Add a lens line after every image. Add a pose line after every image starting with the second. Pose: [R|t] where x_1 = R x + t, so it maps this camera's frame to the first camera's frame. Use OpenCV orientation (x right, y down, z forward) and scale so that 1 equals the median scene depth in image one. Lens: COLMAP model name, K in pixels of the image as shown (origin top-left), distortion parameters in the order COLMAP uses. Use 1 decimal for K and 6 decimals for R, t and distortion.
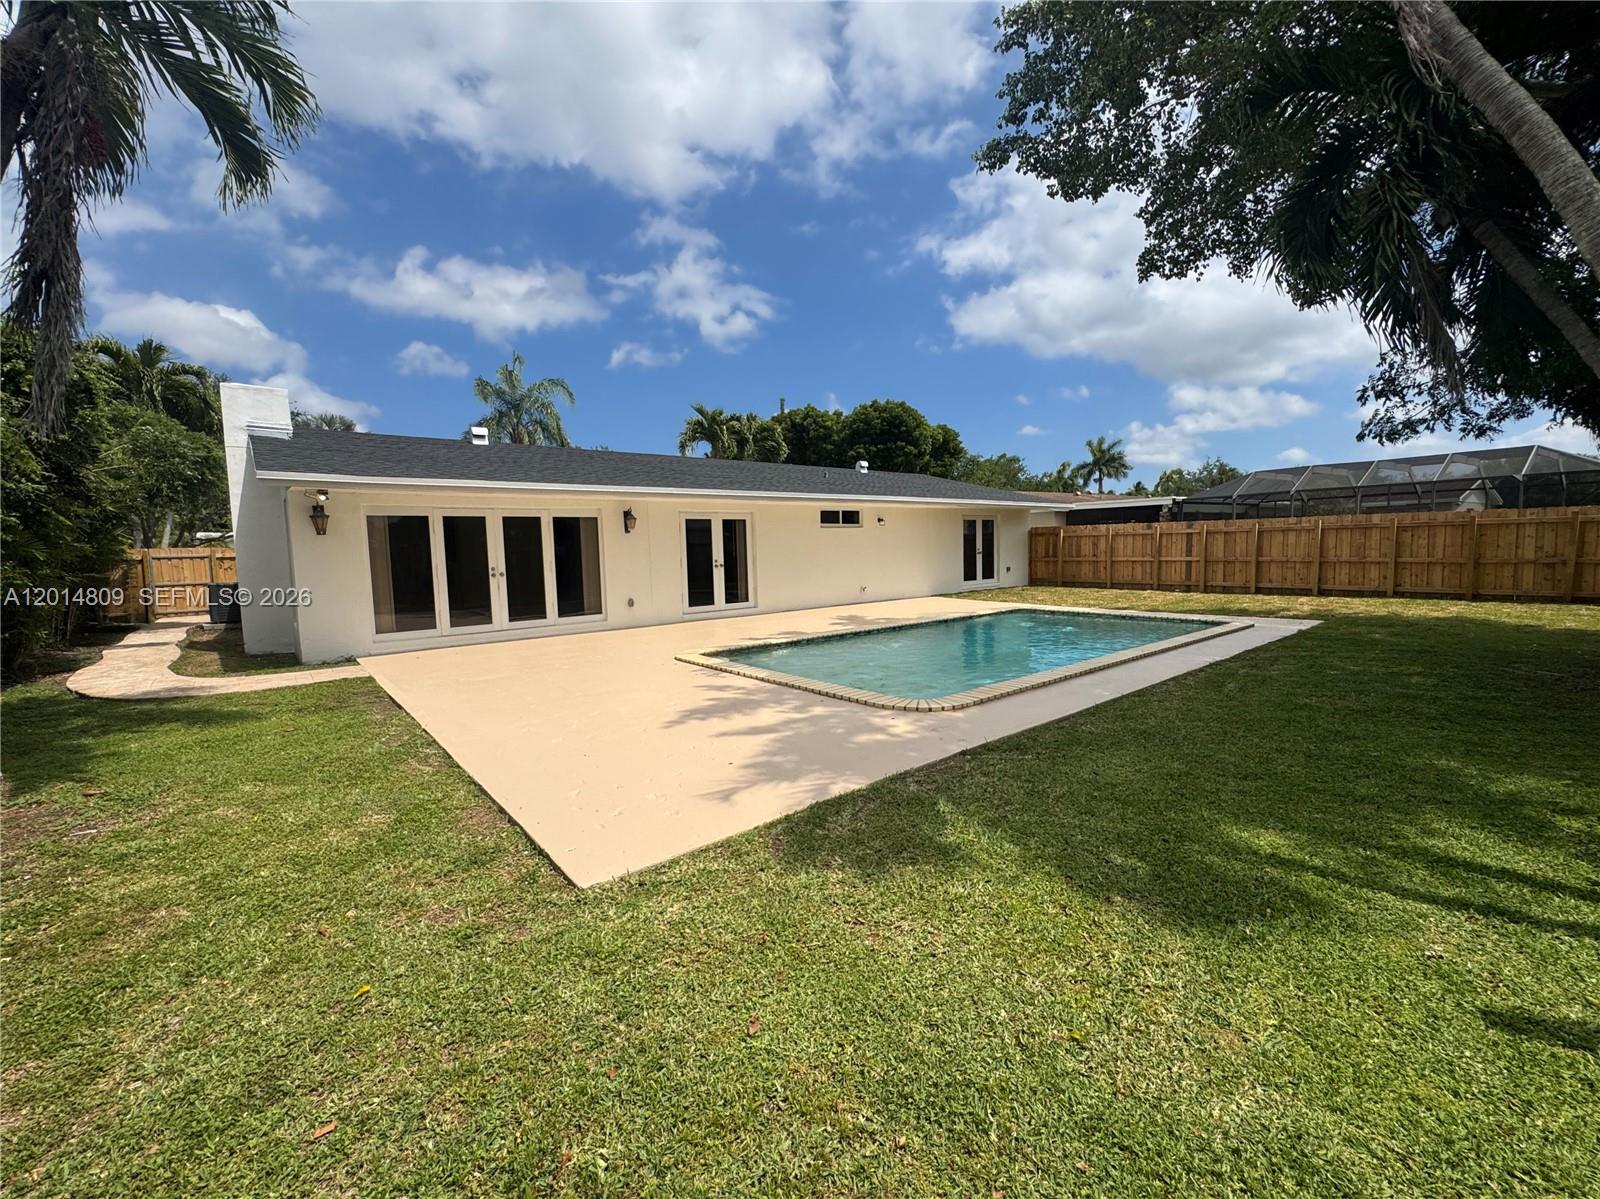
lens RADIAL K [[641.9, 0, 800.4], [0, 641.9, 602.7], [0, 0, 1]] dist [-0.005239, 0.000673]
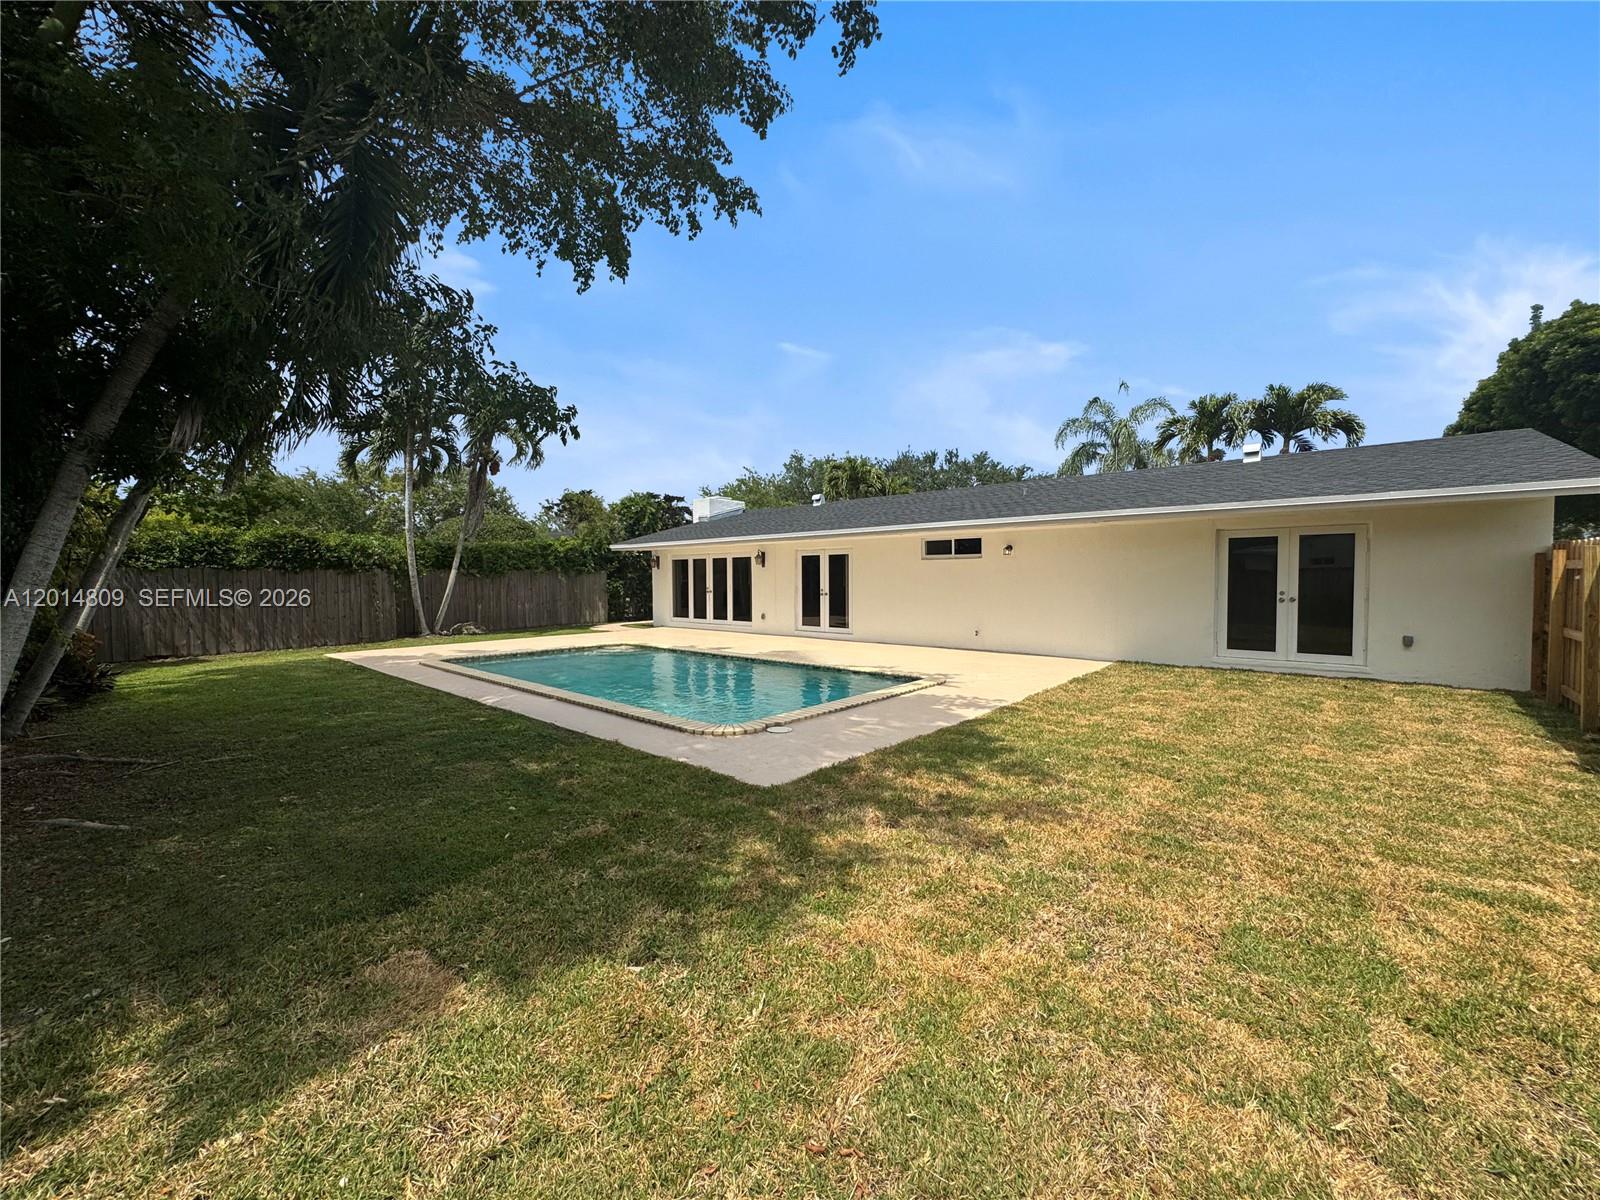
lens RADIAL K [[641.9, 0, 800.2], [0, 641.9, 599.0], [0, 0, 1]] dist [-0.005239, 0.000673]
pose [[0.167508, 0.058540, -0.984131, 1.017453], [-0.085981, 0.995299, 0.044570, -0.096597], [0.982114, 0.077151, 0.171754, 0.750641]]
